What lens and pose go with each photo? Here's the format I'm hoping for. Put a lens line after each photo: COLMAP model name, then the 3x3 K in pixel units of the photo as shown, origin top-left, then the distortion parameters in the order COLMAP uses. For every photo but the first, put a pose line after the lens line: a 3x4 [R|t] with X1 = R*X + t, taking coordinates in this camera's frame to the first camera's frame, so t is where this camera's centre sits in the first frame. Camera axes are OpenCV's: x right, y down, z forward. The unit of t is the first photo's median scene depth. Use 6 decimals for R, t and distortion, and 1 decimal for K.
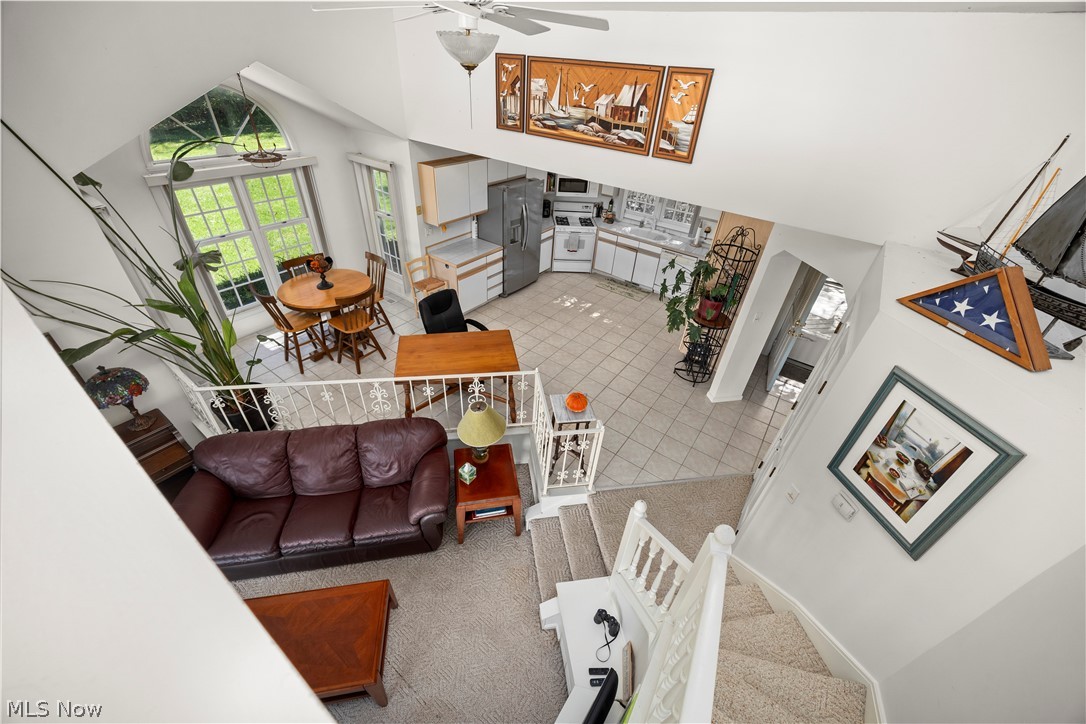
lens RADIAL K [[423.1, 0, 538.6], [0, 423.1, 365.1], [0, 0, 1]] dist [-0.001605, 0.000582]
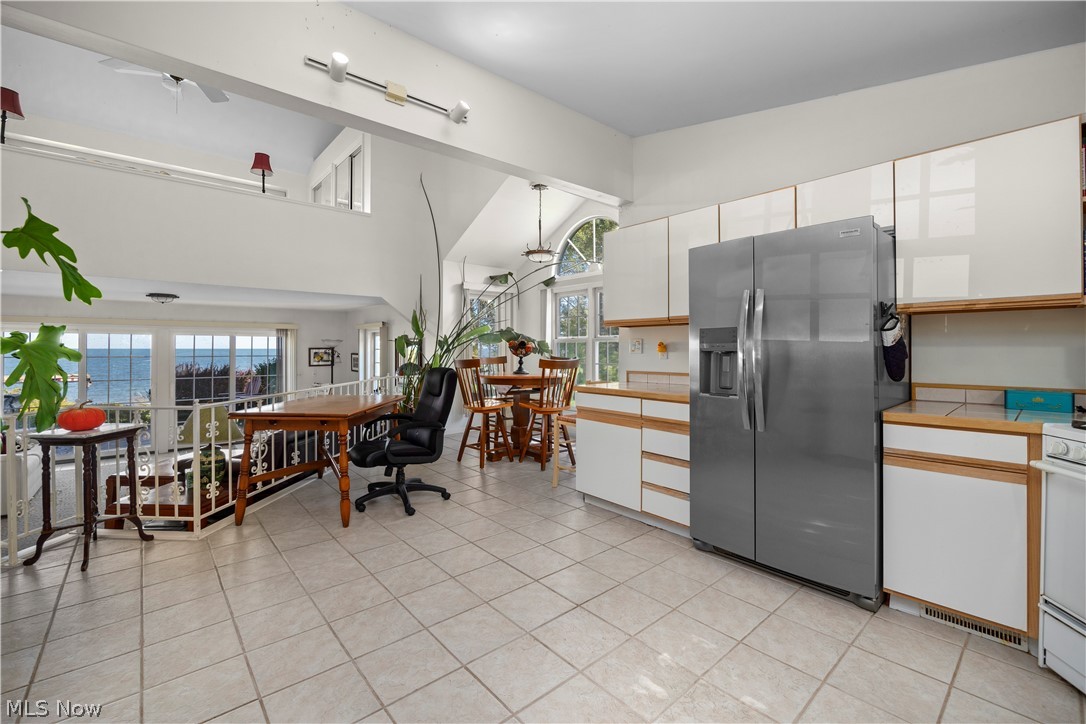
lens RADIAL K [[461.0, 0, 542.0], [0, 461.0, 347.7], [0, 0, 1]] dist [-0.009644, 0.000400]
pose [[-0.228964, -0.062922, -0.971399, 0.542431], [-0.585293, 0.806277, 0.085730, -0.413090], [0.777822, 0.588182, -0.221437, 1.464013]]
